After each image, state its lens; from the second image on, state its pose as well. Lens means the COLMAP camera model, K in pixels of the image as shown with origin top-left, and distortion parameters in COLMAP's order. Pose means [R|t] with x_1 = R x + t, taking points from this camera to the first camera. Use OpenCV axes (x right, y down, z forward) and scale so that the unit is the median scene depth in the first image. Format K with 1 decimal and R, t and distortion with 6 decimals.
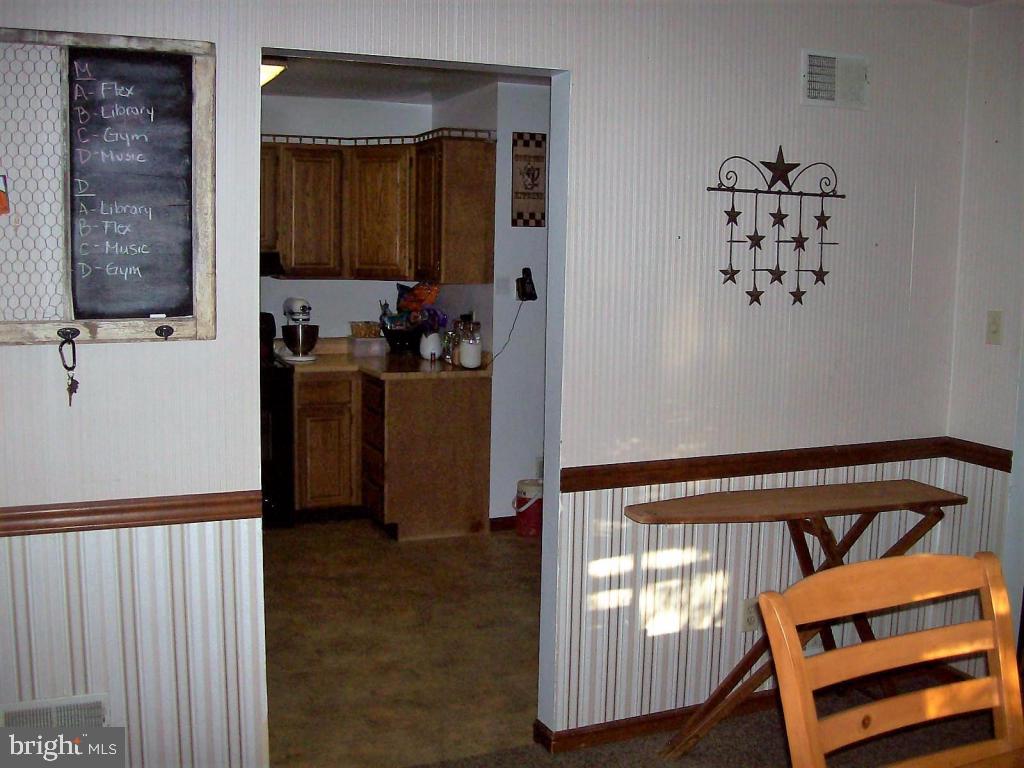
lens RADIAL K [[1079.9, 0, 512.0], [0, 1079.9, 384.0], [0, 0, 1]] dist [-0.193989, 0.188608]
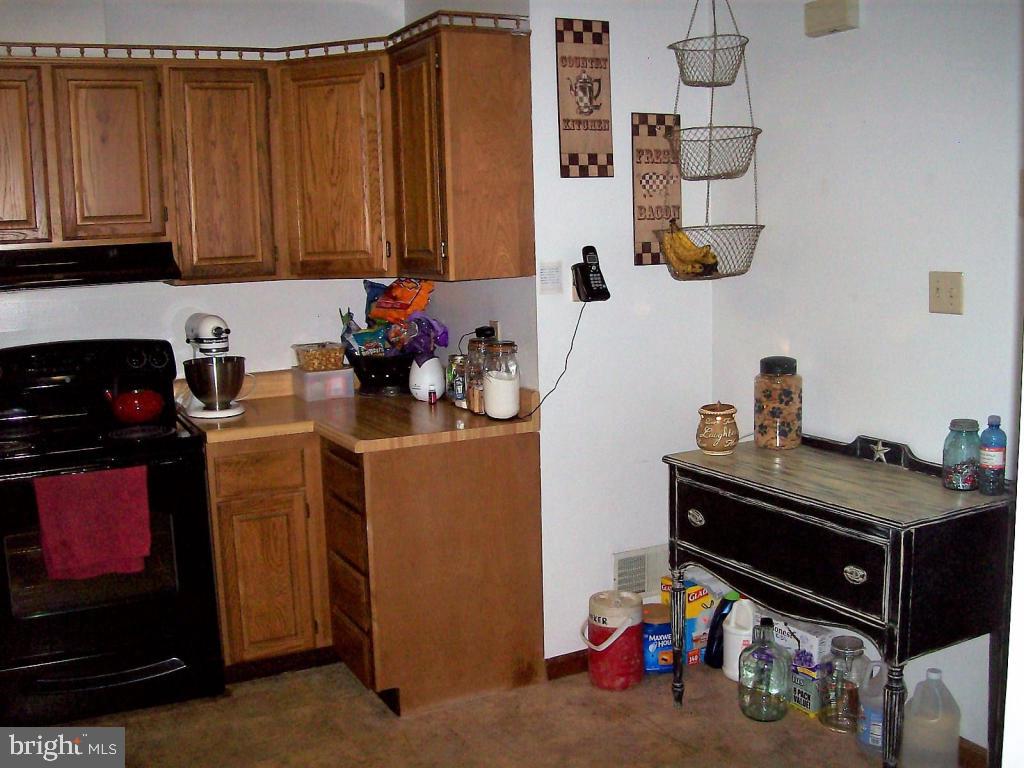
lens RADIAL K [[1079.9, 0, 512.0], [0, 1079.9, 384.0], [0, 0, 1]] dist [-0.193989, 0.188608]
pose [[0.997075, -0.056491, 0.051477, -0.061415], [0.055375, 0.998204, 0.022857, -0.046169], [-0.052676, -0.019940, 0.998413, 0.392517]]
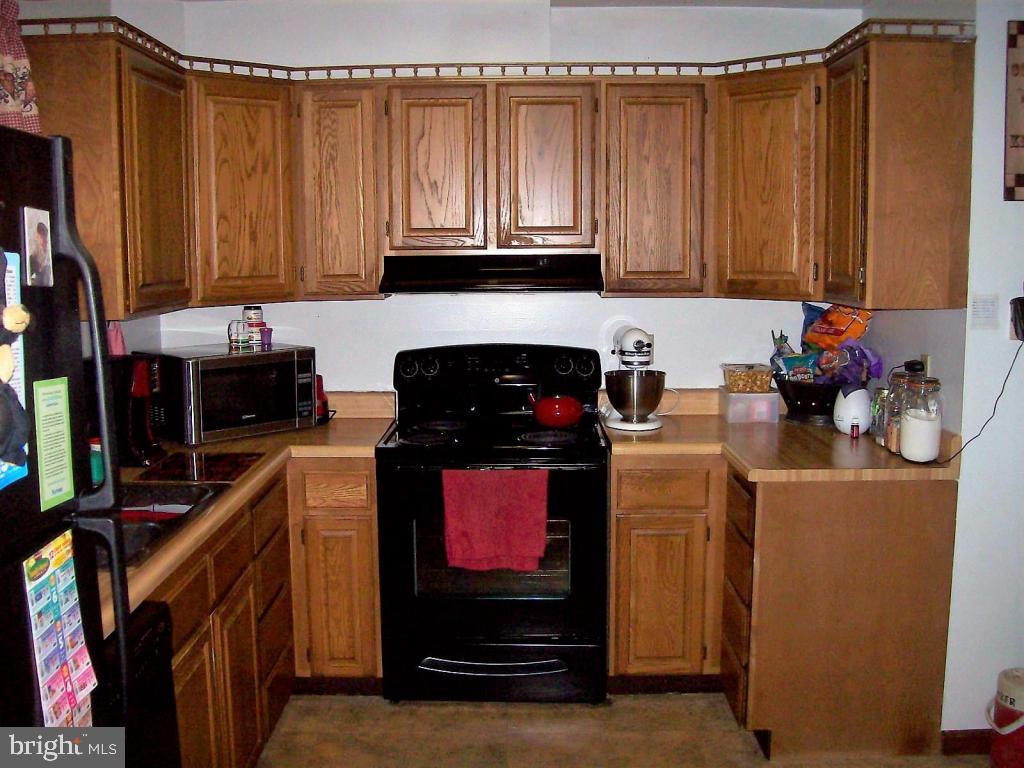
lens RADIAL K [[1079.9, 0, 512.0], [0, 1079.9, 384.0], [0, 0, 1]] dist [-0.193989, 0.188608]
pose [[0.913095, 0.026838, -0.406862, -0.010344], [-0.028379, 0.999595, 0.002248, -0.048336], [0.406757, 0.009494, 0.913487, 0.414891]]
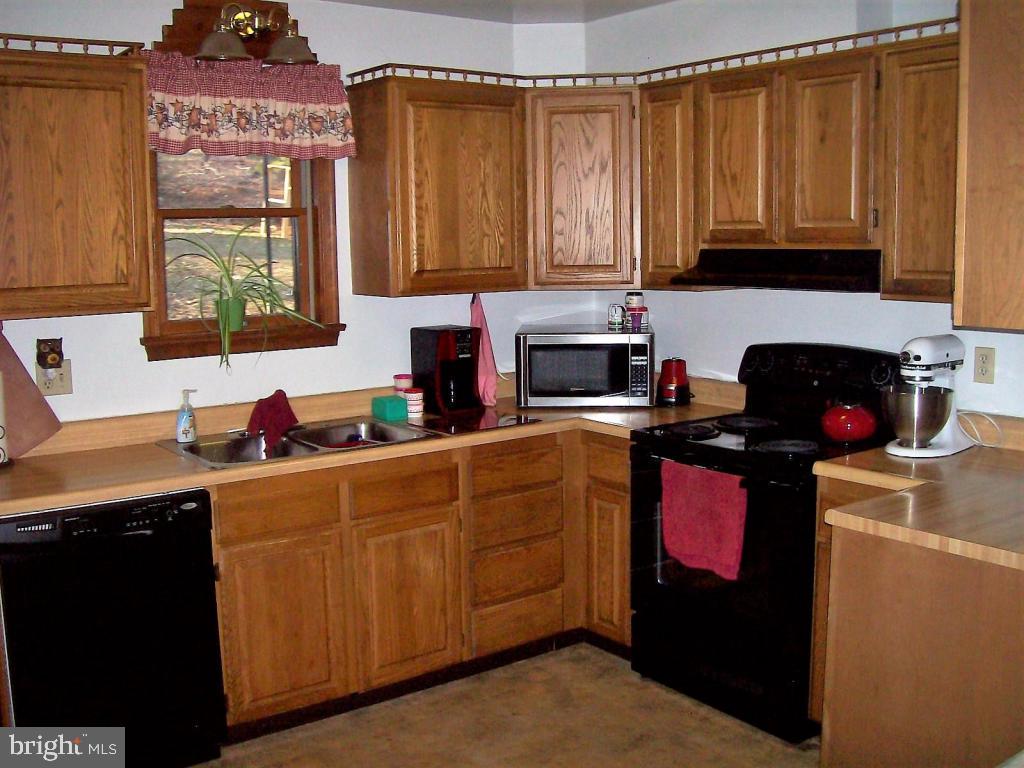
lens RADIAL K [[1079.9, 0, 512.0], [0, 1079.9, 384.0], [0, 0, 1]] dist [-0.193989, 0.188608]
pose [[0.231925, 0.108217, -0.966695, 0.261302], [-0.103174, 0.990923, 0.086176, -0.082470], [0.967247, 0.079752, 0.240985, 0.696576]]
